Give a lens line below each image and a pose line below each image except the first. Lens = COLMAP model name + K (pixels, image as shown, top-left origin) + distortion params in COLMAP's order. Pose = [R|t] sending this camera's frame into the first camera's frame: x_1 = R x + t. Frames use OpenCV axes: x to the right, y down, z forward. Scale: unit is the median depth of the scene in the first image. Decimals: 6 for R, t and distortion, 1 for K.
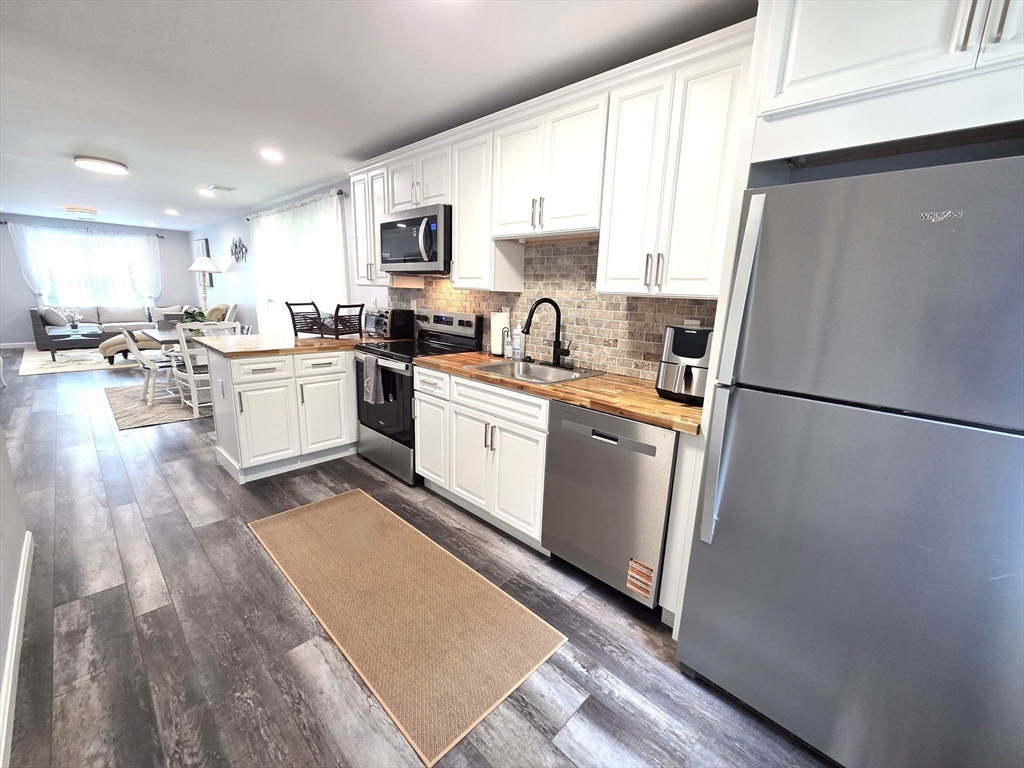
lens RADIAL K [[420.5, 0, 512.0], [0, 420.5, 384.0], [0, 0, 1]] dist [0.001449, 0.000149]
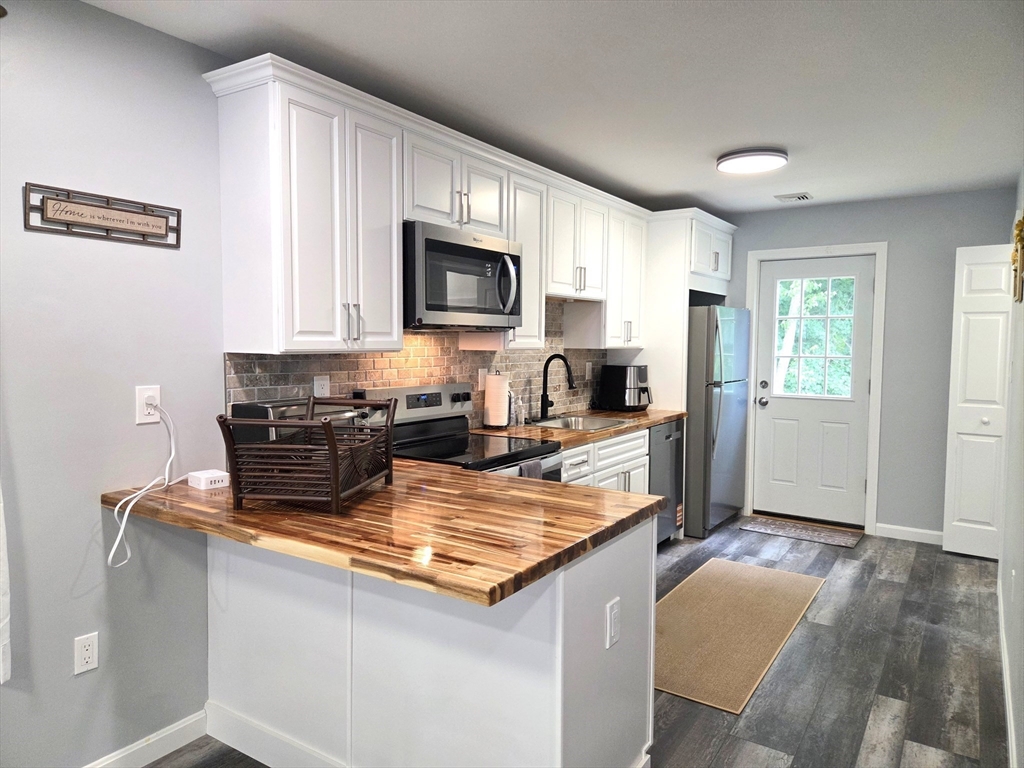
lens RADIAL K [[692.4, 0, 512.0], [0, 692.4, 384.0], [0, 0, 1]] dist [0.073321, -0.068369]
pose [[-0.180248, -0.100758, 0.978447, -2.508631], [0.197450, 0.970785, 0.136343, -0.616031], [-0.963600, 0.217770, -0.155087, 2.208533]]
